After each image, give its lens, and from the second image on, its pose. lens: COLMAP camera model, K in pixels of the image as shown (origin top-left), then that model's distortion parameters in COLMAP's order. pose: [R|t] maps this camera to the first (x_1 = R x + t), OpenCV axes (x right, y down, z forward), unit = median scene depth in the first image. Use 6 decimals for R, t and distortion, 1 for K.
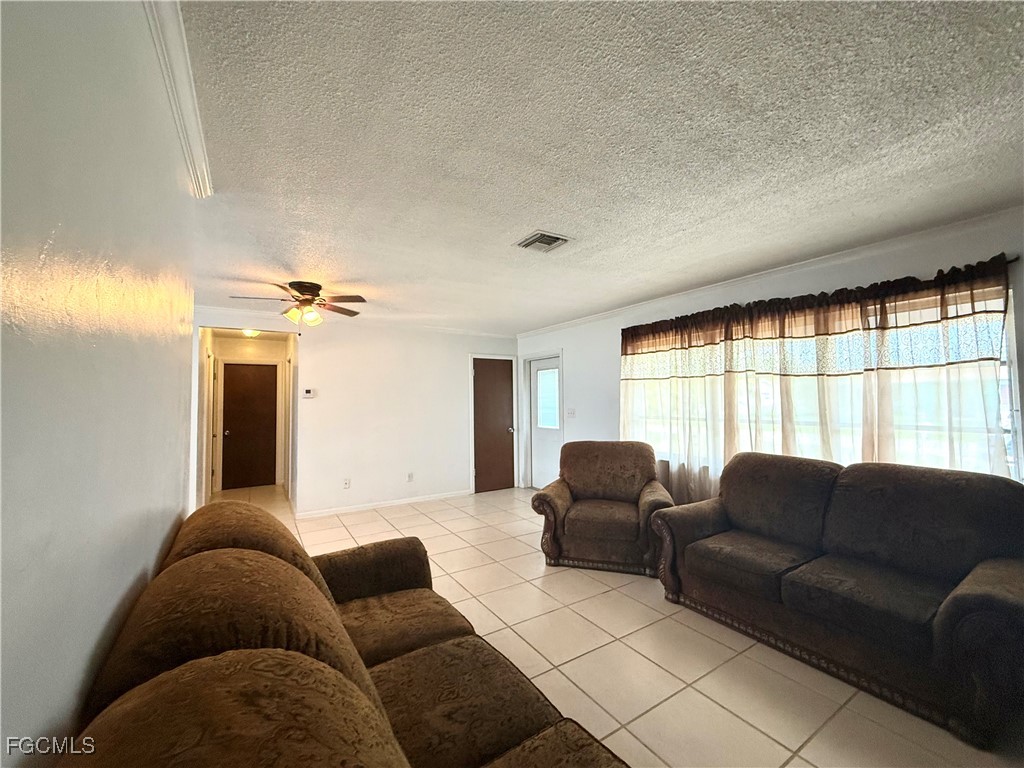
lens RADIAL K [[408.9, 0, 508.7], [0, 408.9, 383.0], [0, 0, 1]] dist [0.001070, 0.000389]
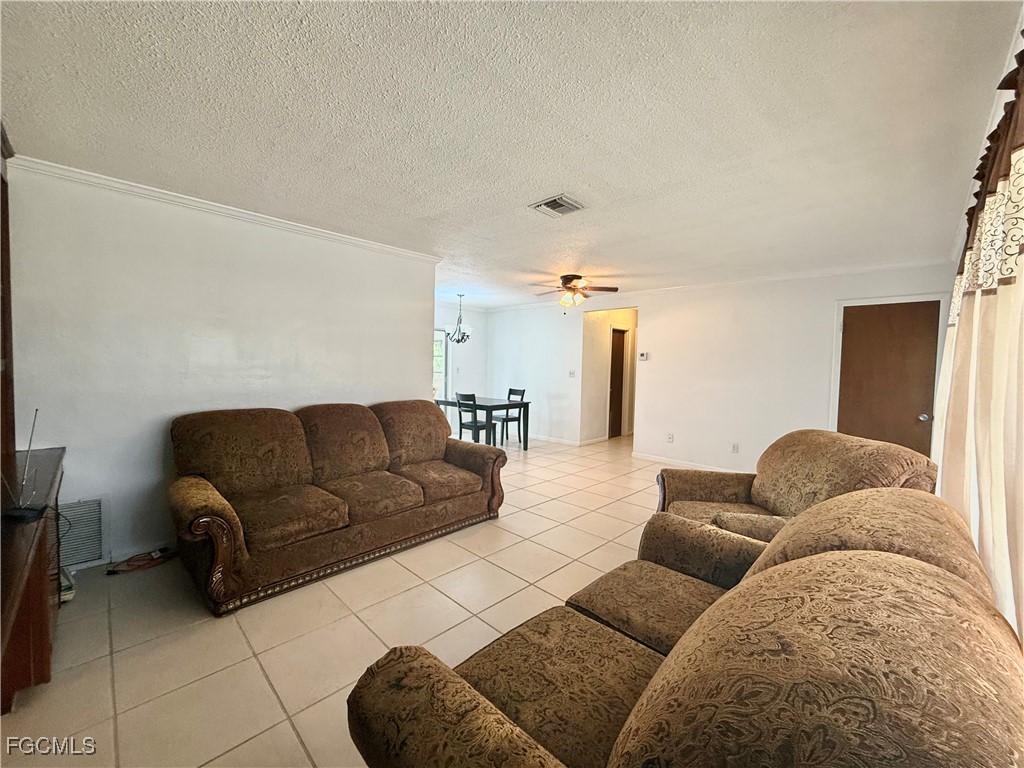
lens RADIAL K [[408.9, 0, 508.7], [0, 408.9, 383.0], [0, 0, 1]] dist [0.001070, 0.000389]
pose [[0.221502, 0.062709, -0.973142, 0.600955], [0.013962, 0.997624, 0.067464, 0.016734], [0.975060, -0.028531, 0.220100, 0.349367]]
